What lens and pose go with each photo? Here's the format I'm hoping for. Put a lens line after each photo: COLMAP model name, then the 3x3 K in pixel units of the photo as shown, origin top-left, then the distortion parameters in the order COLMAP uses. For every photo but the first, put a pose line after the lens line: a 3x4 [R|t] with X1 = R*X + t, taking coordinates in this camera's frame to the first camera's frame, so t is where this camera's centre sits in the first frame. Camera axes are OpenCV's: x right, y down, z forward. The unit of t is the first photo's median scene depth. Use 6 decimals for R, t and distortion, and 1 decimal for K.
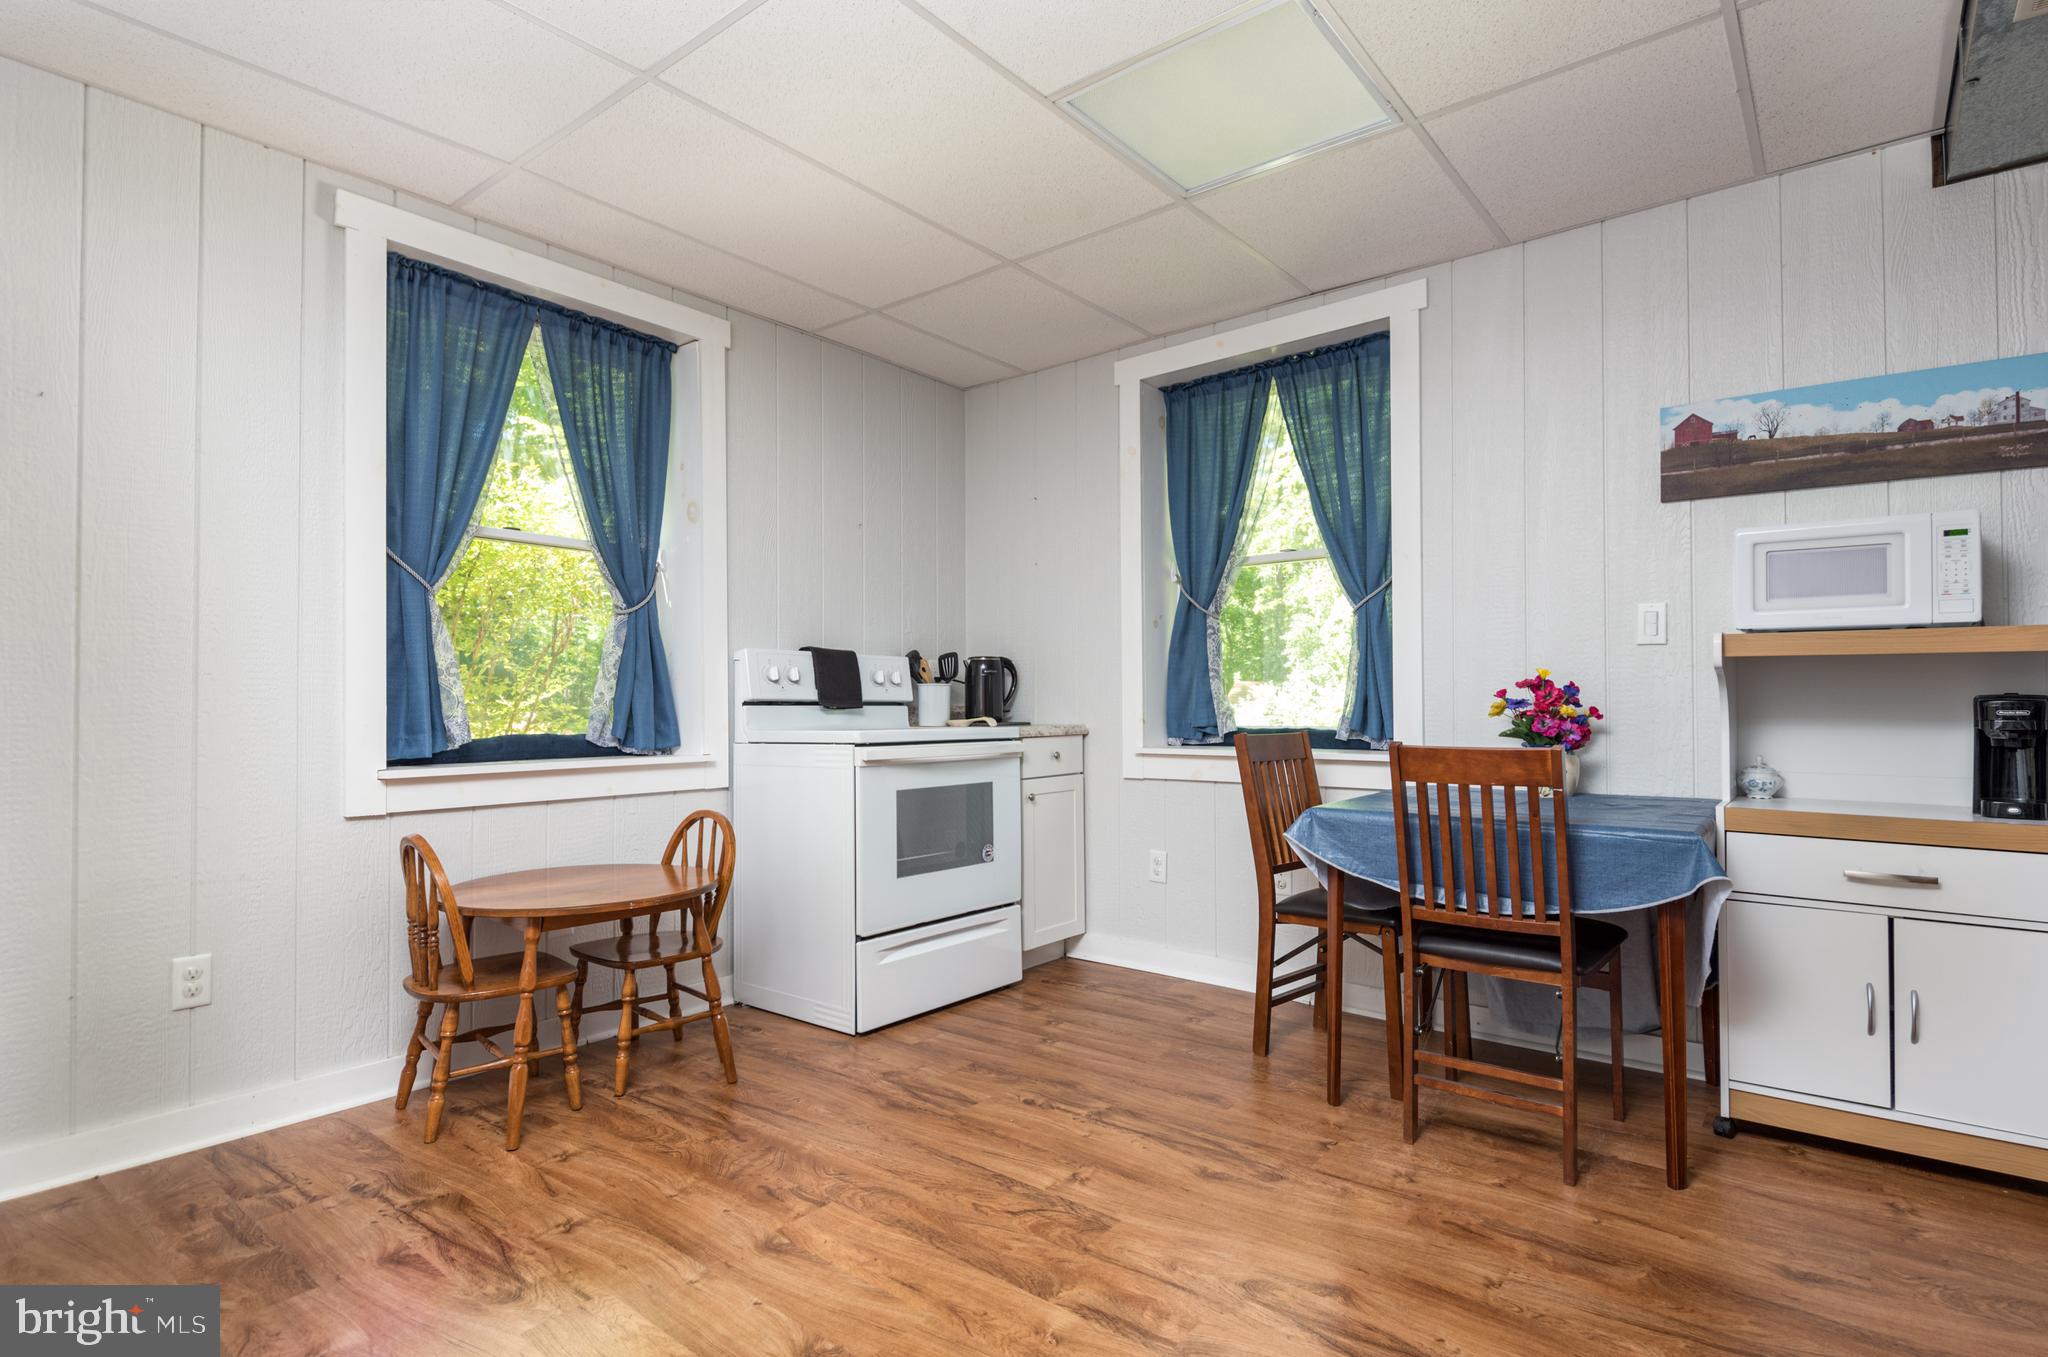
lens RADIAL K [[1013.0, 0, 1024.0], [0, 1013.0, 678.5], [0, 0, 1]] dist [0.037432, -0.033285]
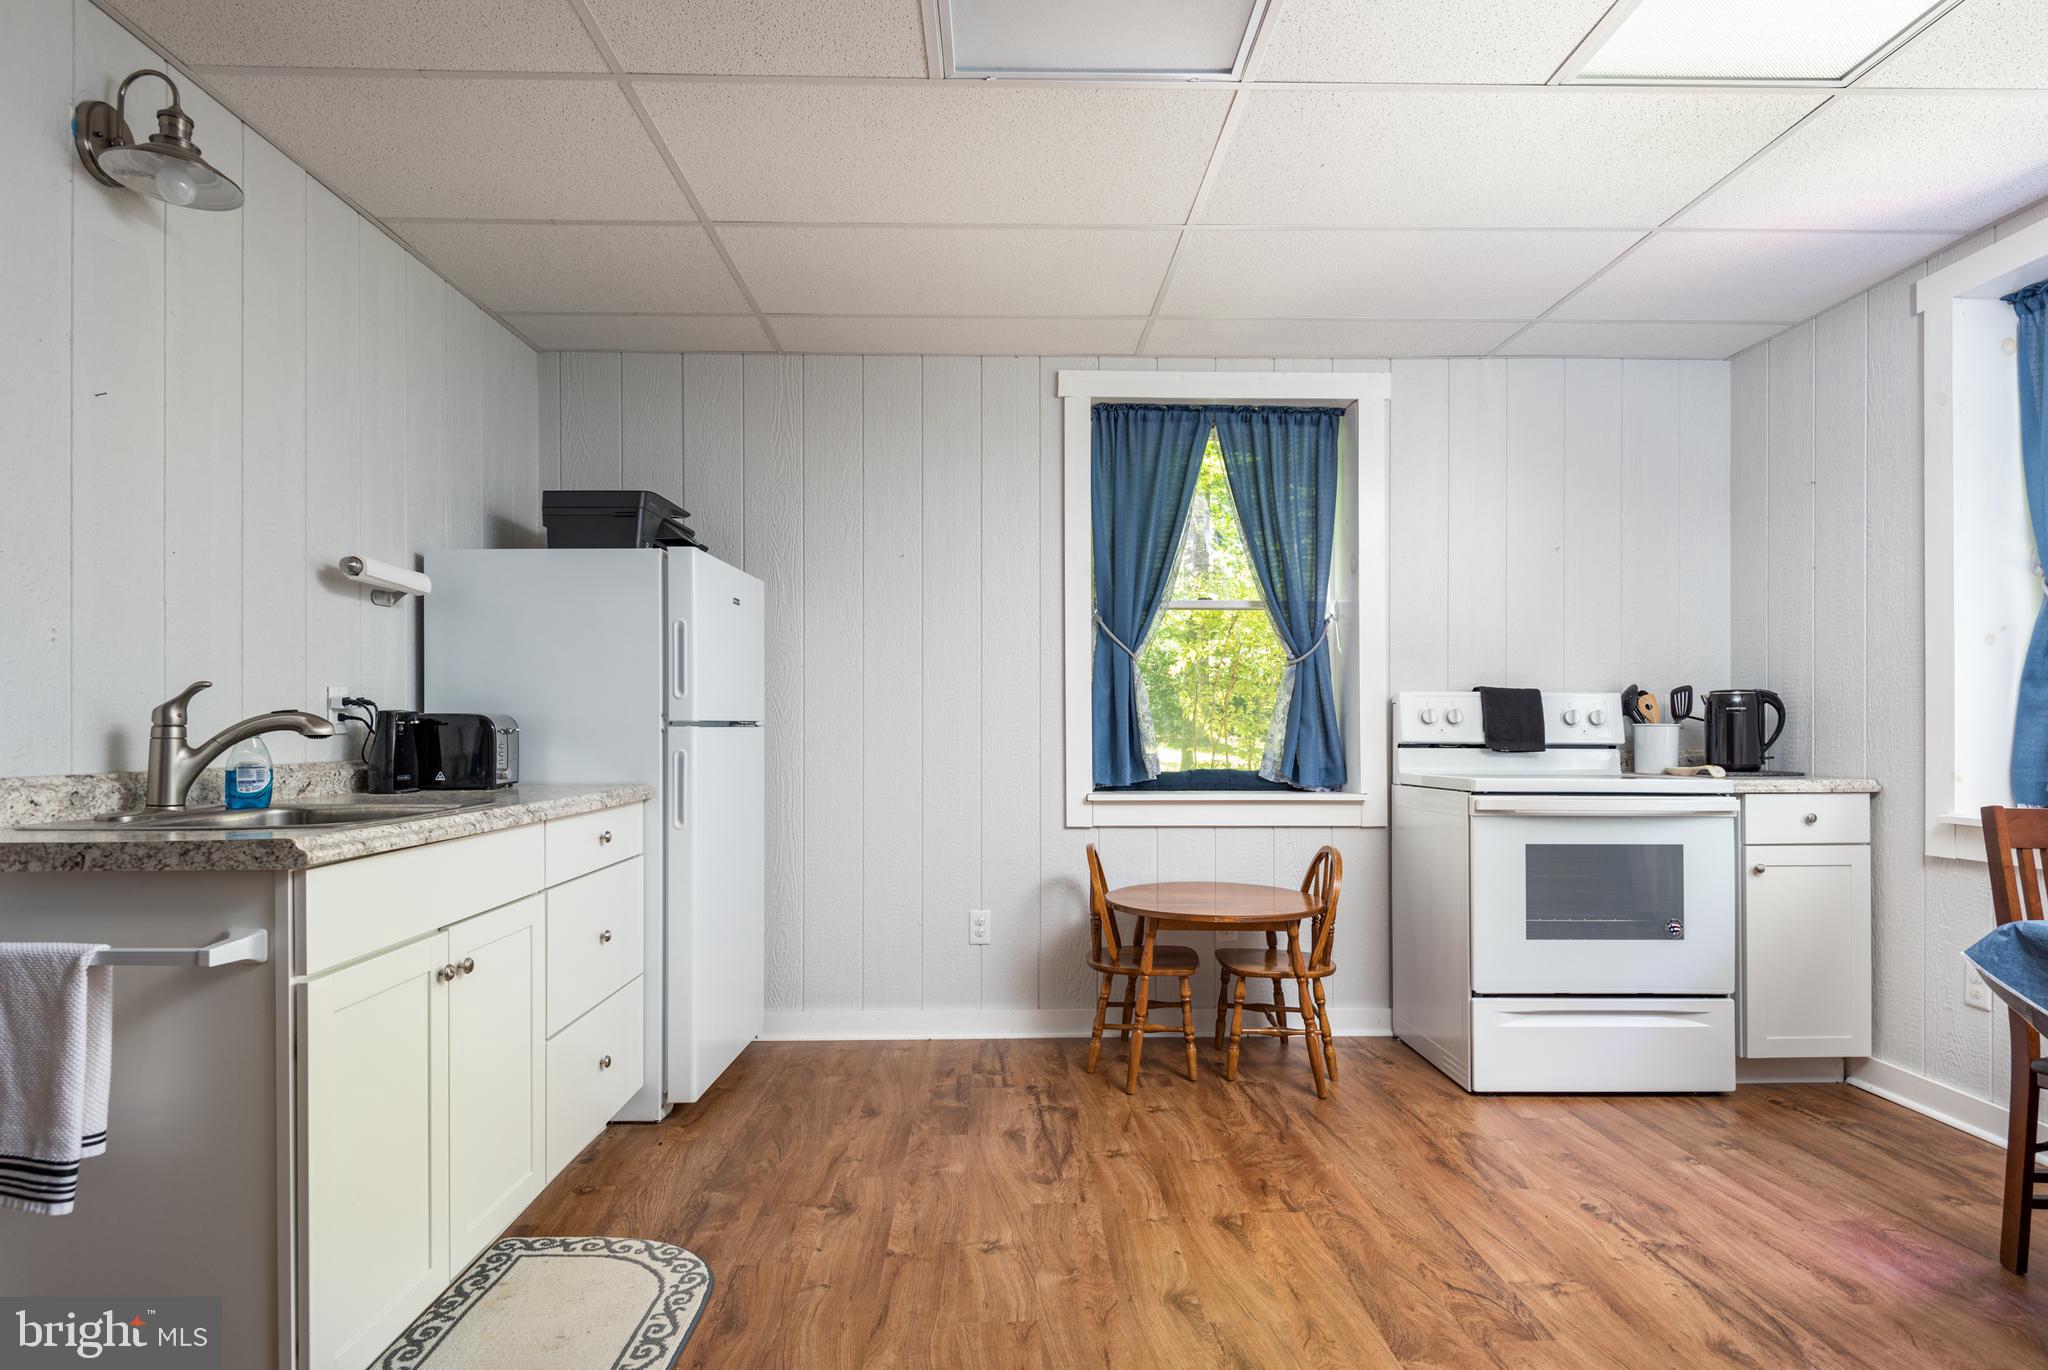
lens RADIAL K [[1042.2, 0, 1023.3], [0, 1042.2, 711.8], [0, 0, 1]] dist [0.027511, -0.022782]
pose [[0.655565, -0.008653, -0.755090, 0.363954], [0.014881, 0.999888, 0.001462, -0.022275], [0.754993, -0.012195, 0.655620, 0.035442]]
